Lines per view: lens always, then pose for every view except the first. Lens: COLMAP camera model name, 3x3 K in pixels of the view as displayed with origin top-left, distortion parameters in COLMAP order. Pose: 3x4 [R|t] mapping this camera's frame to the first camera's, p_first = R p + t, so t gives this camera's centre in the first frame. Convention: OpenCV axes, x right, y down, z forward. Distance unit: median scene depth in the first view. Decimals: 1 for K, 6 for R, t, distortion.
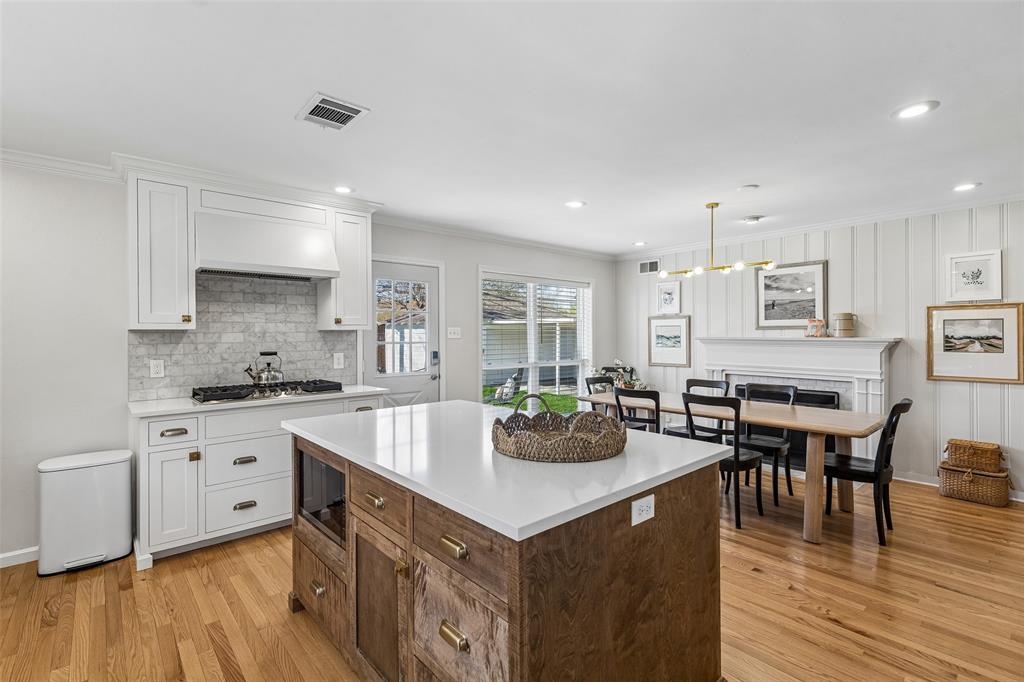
lens RADIAL K [[469.1, 0, 510.9], [0, 469.1, 338.0], [0, 0, 1]] dist [0.010711, 0.000240]
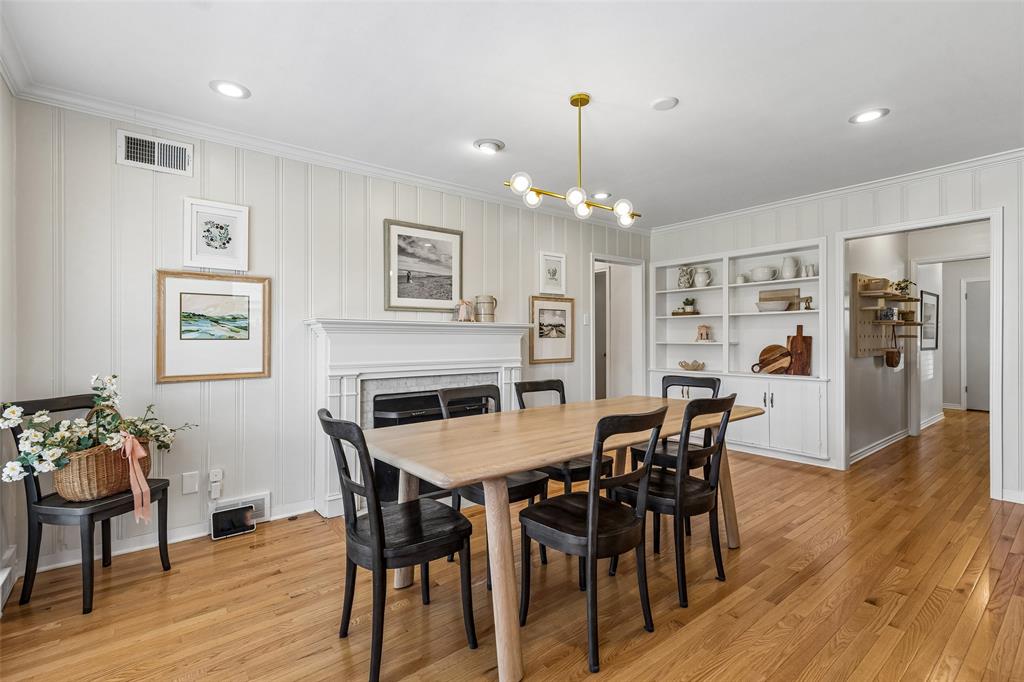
lens RADIAL K [[469.1, 0, 506.8], [0, 469.1, 341.2], [0, 0, 1]] dist [0.010711, 0.000240]
pose [[0.041408, -0.000305, 0.999142, -0.200762], [0.010792, 0.999942, -0.000142, 0.038150], [-0.999084, 0.010789, 0.041409, 1.069738]]
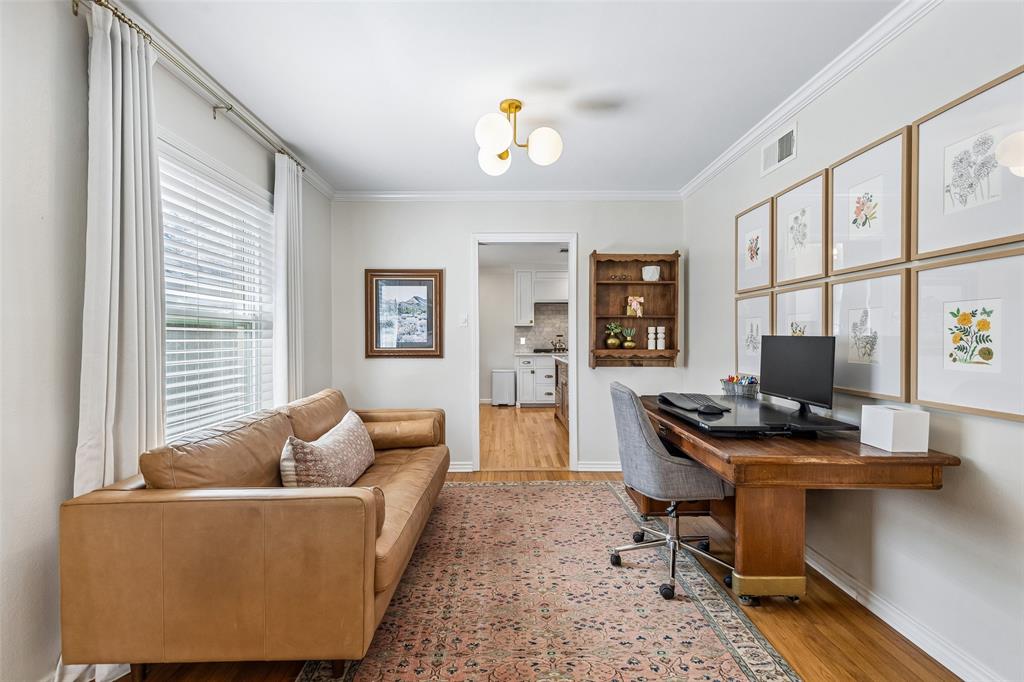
lens RADIAL K [[469.1, 0, 509.7], [0, 469.1, 342.5], [0, 0, 1]] dist [0.010711, 0.000240]
pose [[0.762339, 0.008833, -0.647117, 0.736841], [-0.005659, 0.999960, 0.006983, 0.046253], [0.647153, -0.001661, 0.762358, -0.866020]]
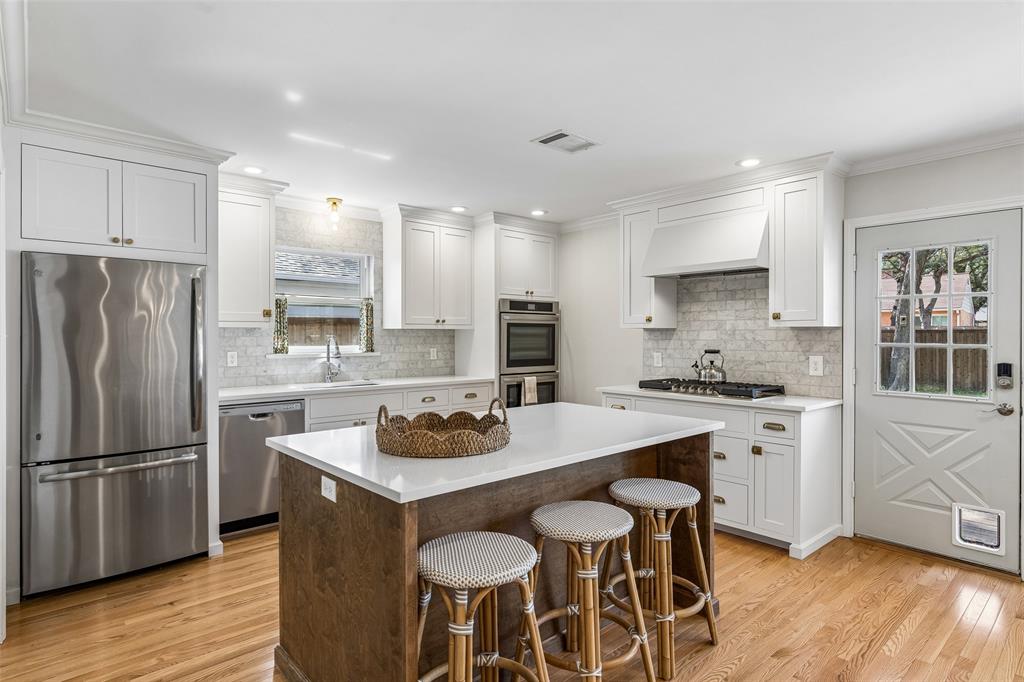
lens RADIAL K [[549.2, 0, 517.3], [0, 549.2, 335.7], [0, 0, 1]] dist [0.002285, -0.000018]
pose [[0.012838, 0.008690, -0.999880, 0.569255], [-0.005472, 0.999948, 0.008620, -0.007014], [0.999903, 0.005361, 0.012885, 0.506865]]
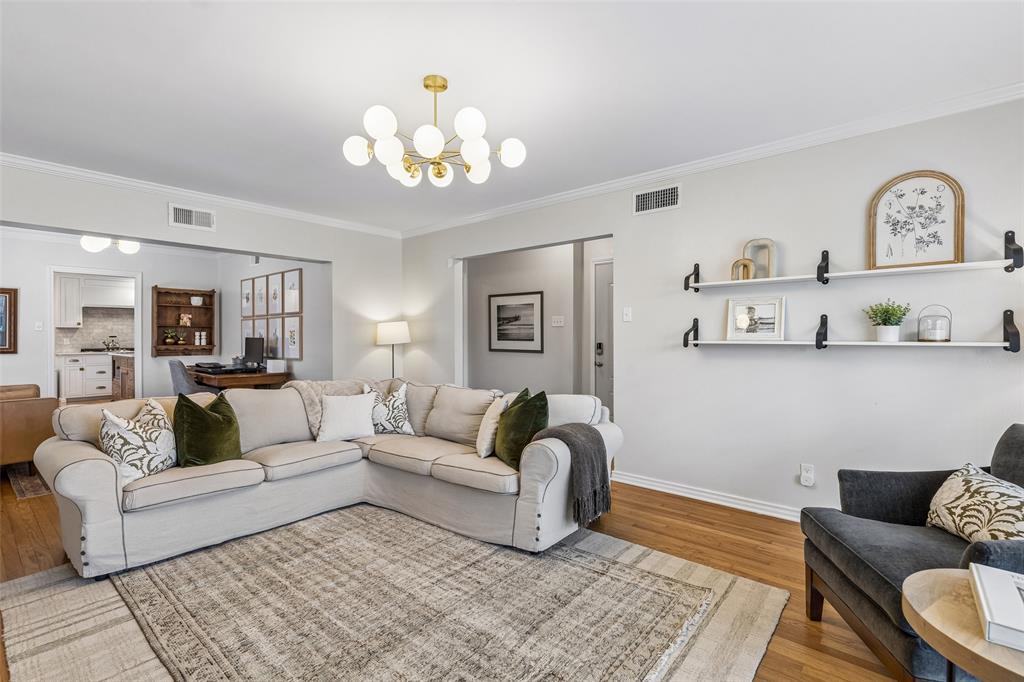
lens RADIAL K [[469.1, 0, 515.6], [0, 469.1, 339.1], [0, 0, 1]] dist [0.010711, 0.000240]
pose [[0.989467, 0.000753, 0.144757, 1.239710], [-0.000315, 0.999995, -0.003054, 0.049437], [-0.144759, 0.002976, 0.989463, -1.815995]]
